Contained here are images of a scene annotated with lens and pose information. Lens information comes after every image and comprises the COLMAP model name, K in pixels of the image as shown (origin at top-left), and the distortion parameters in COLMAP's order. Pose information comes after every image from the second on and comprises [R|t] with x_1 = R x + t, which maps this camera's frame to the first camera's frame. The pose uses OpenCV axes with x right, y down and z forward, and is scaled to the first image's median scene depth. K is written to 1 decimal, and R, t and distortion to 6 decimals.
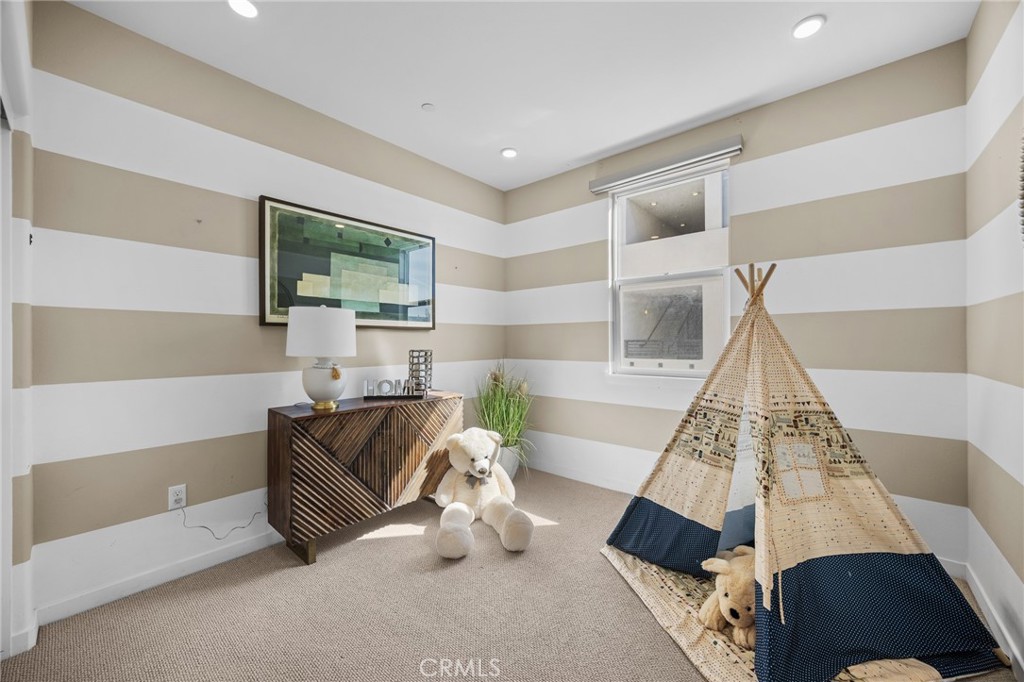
lens RADIAL K [[389.3, 0, 514.7], [0, 389.3, 343.6], [0, 0, 1]] dist [-0.001679, -0.000391]
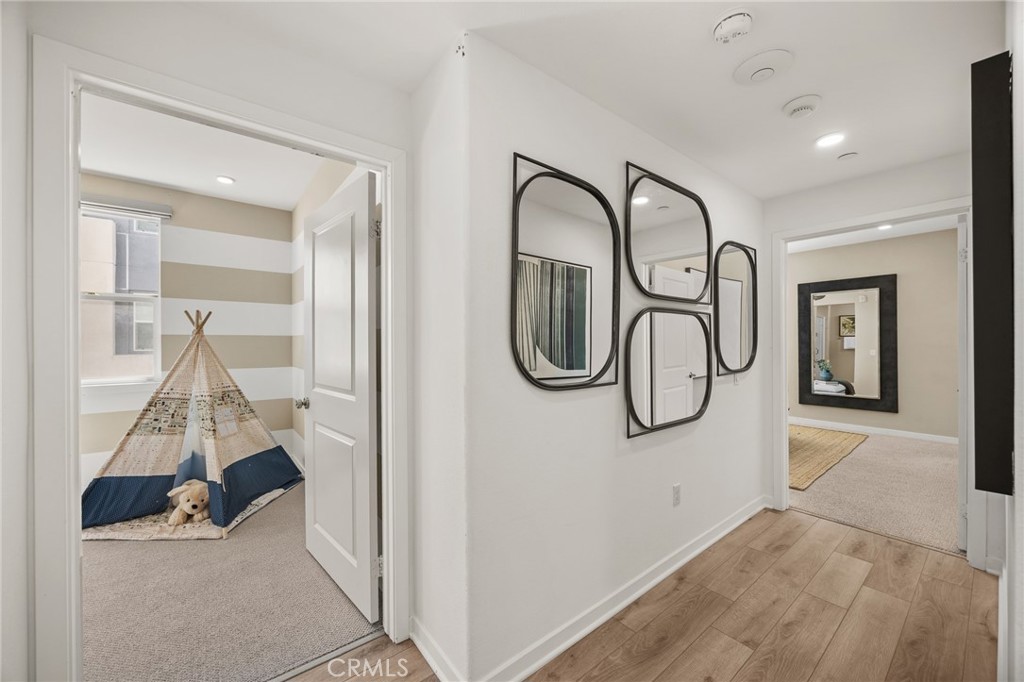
lens RADIAL K [[389.3, 0, 514.7], [0, 389.3, 343.6], [0, 0, 1]] dist [-0.001679, -0.000391]
pose [[0.191680, 0.002899, 0.981453, -0.782471], [0.005590, 0.999976, -0.004046, -0.039361], [-0.981442, 0.006262, 0.191659, -0.684458]]
